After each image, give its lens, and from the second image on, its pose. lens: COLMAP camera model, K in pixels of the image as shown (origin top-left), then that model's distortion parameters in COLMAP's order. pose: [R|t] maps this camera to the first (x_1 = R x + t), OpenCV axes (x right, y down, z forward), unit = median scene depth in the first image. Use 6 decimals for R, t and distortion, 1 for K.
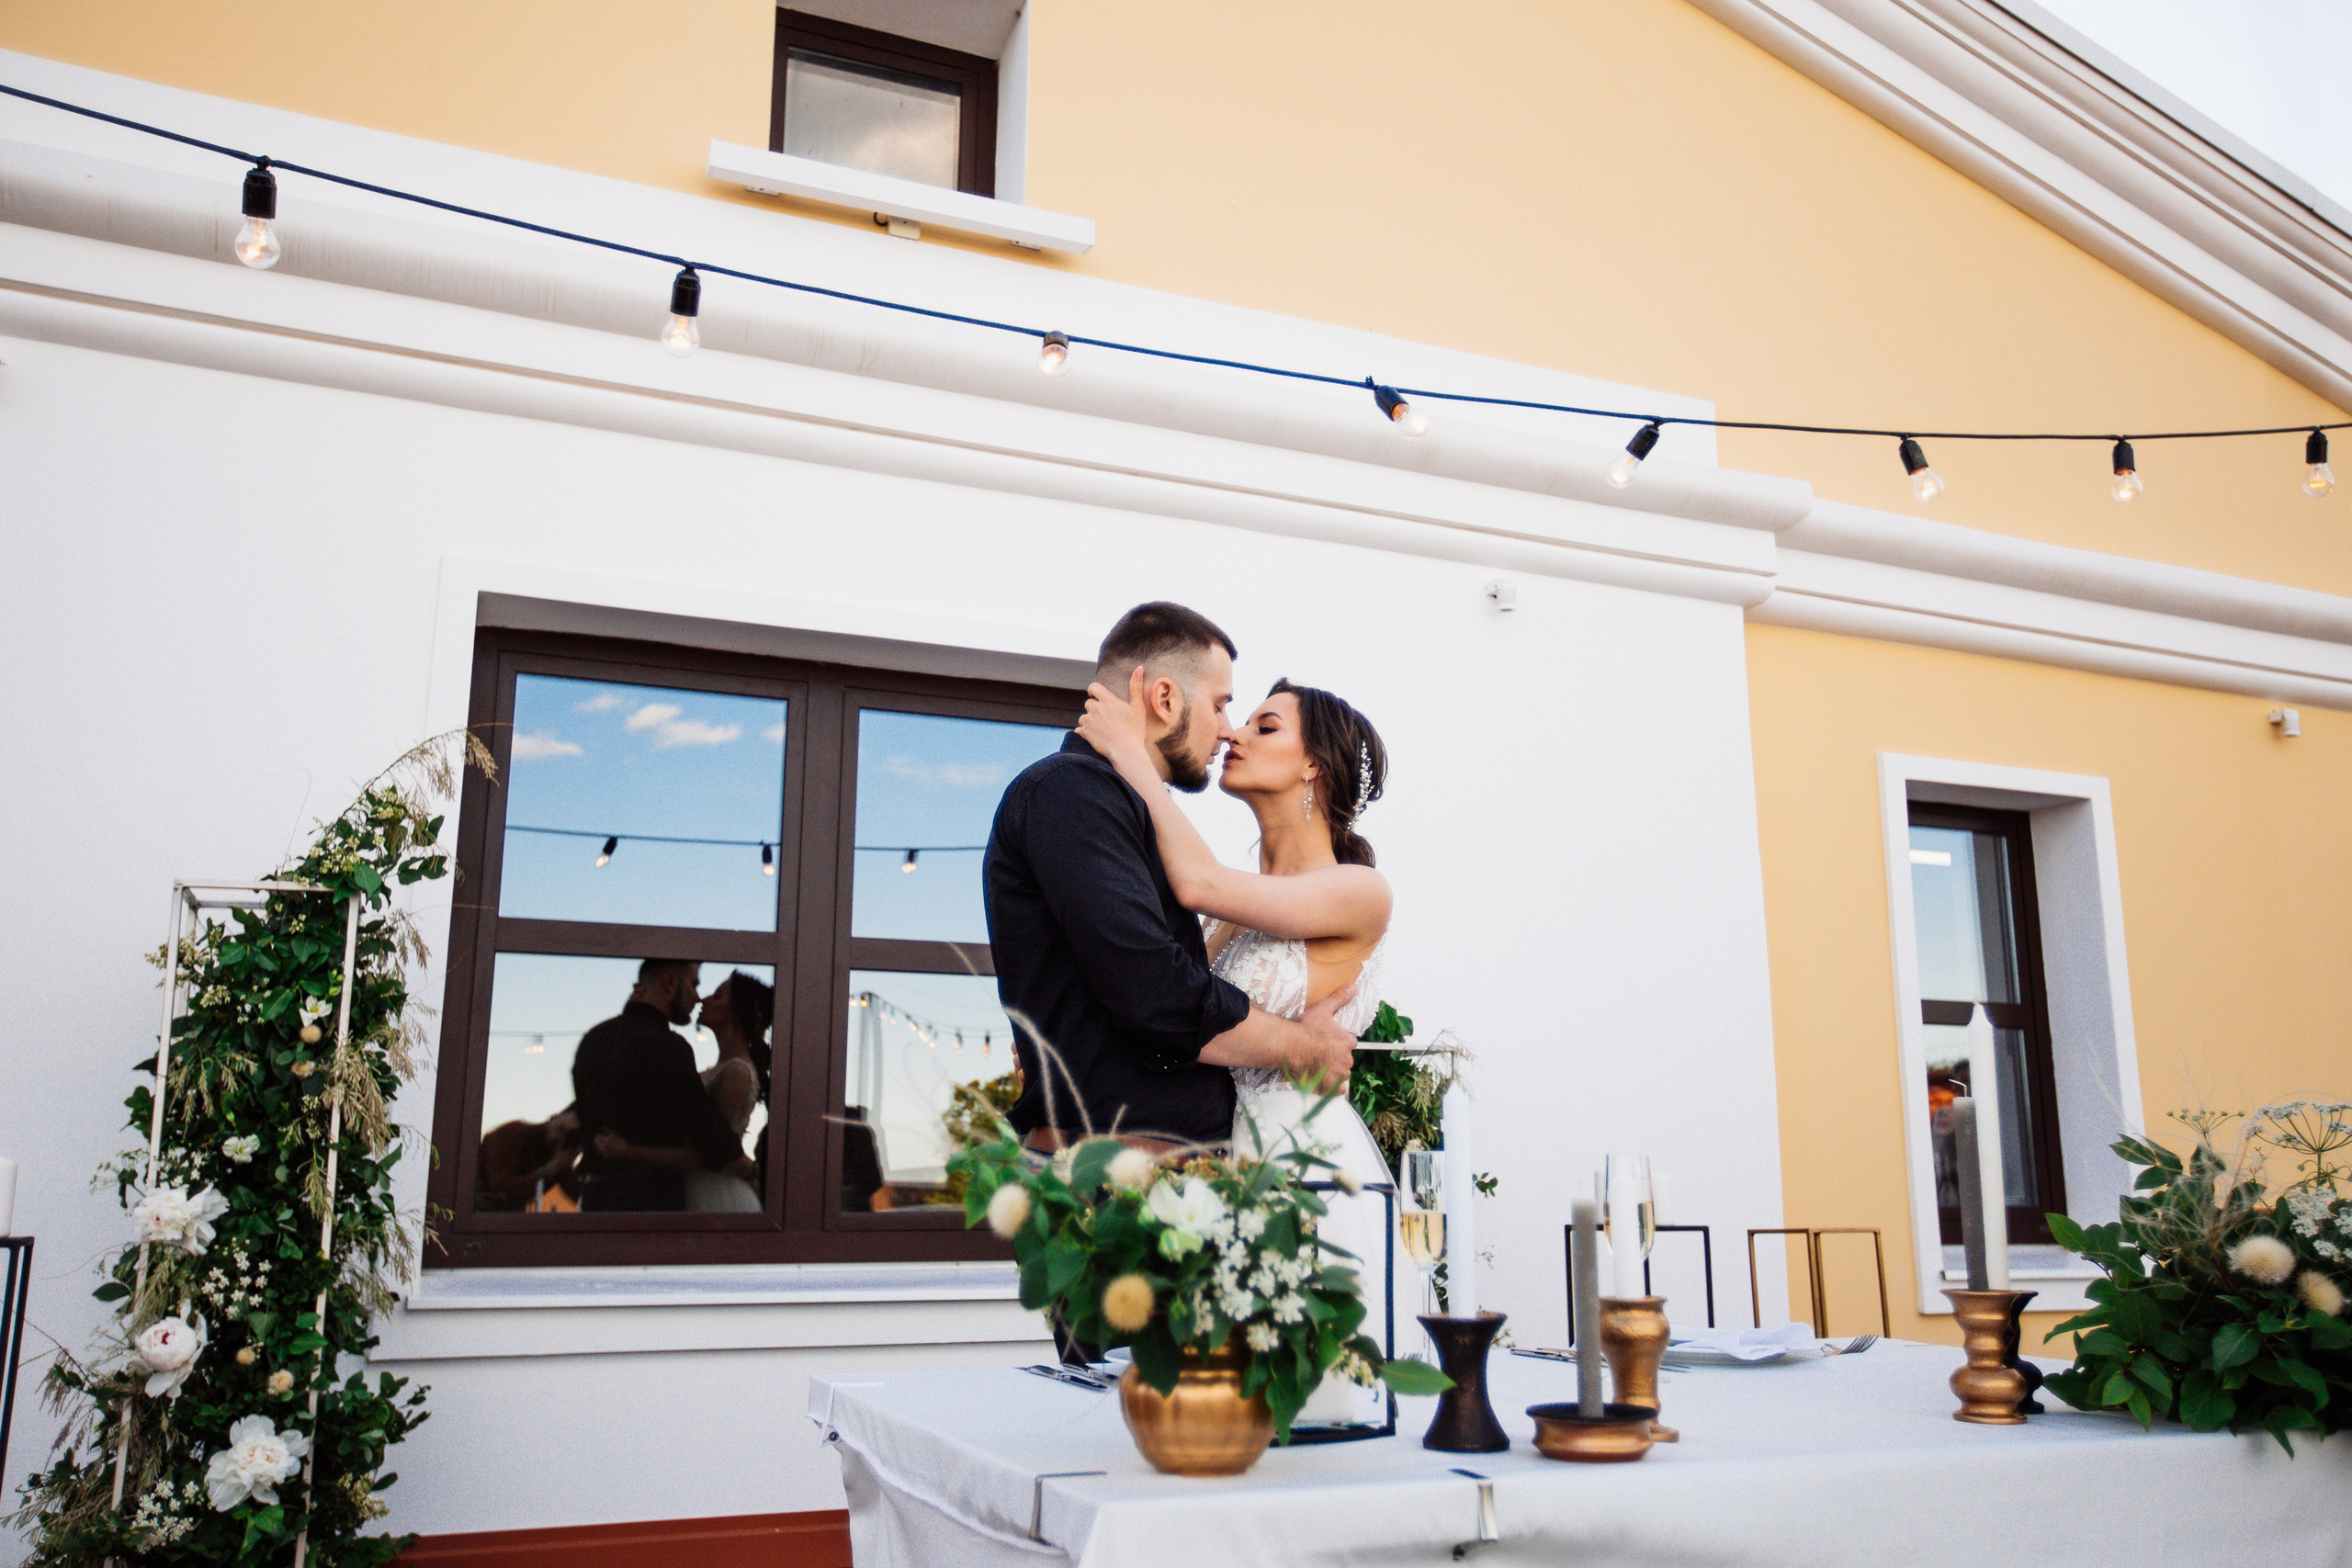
lens RADIAL K [[1955.4, 0, 1186.8], [0, 1955.4, 769.7], [0, 0, 1]] dist [0.076532, -0.004854]
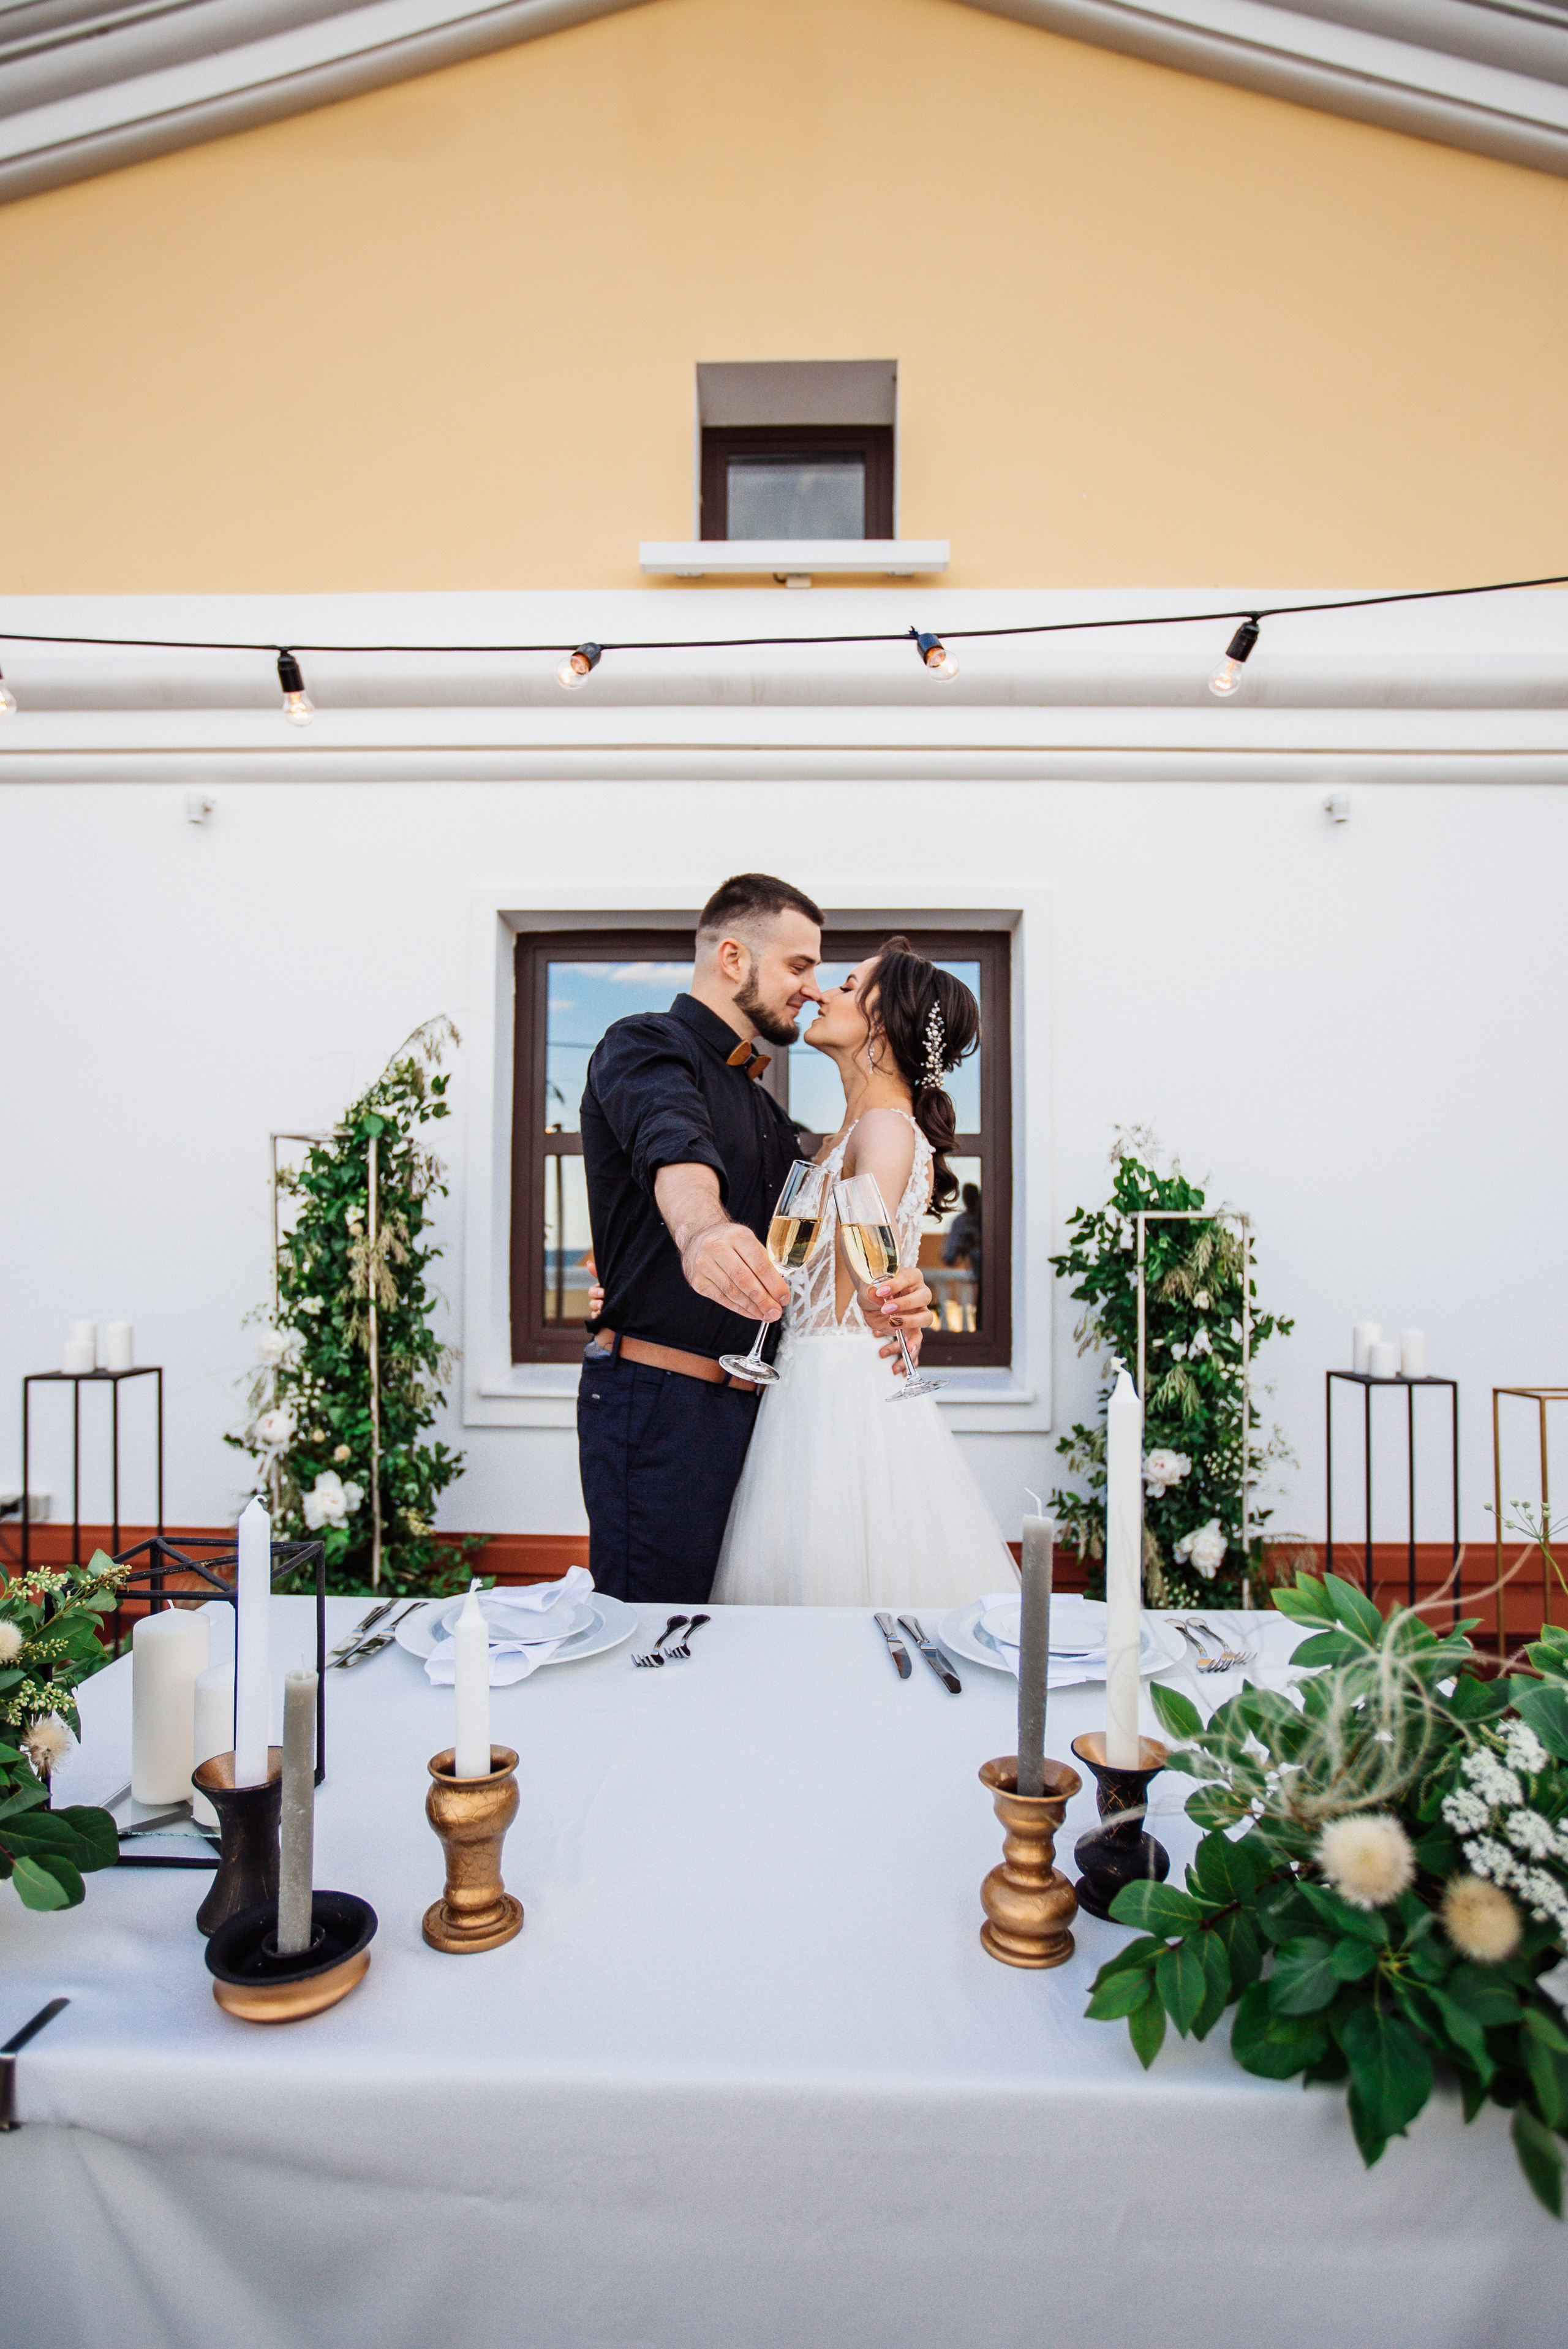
lens RADIAL K [[1265.3, 0, 779.8], [0, 1265.3, 1184.1], [0, 0, 1]] dist [-0.018283, 0.007305]
pose [[0.908515, -0.020431, -0.417352, 0.265278], [0.088431, 0.985582, 0.144252, -0.011330], [0.408387, -0.167962, 0.897223, 0.286781]]
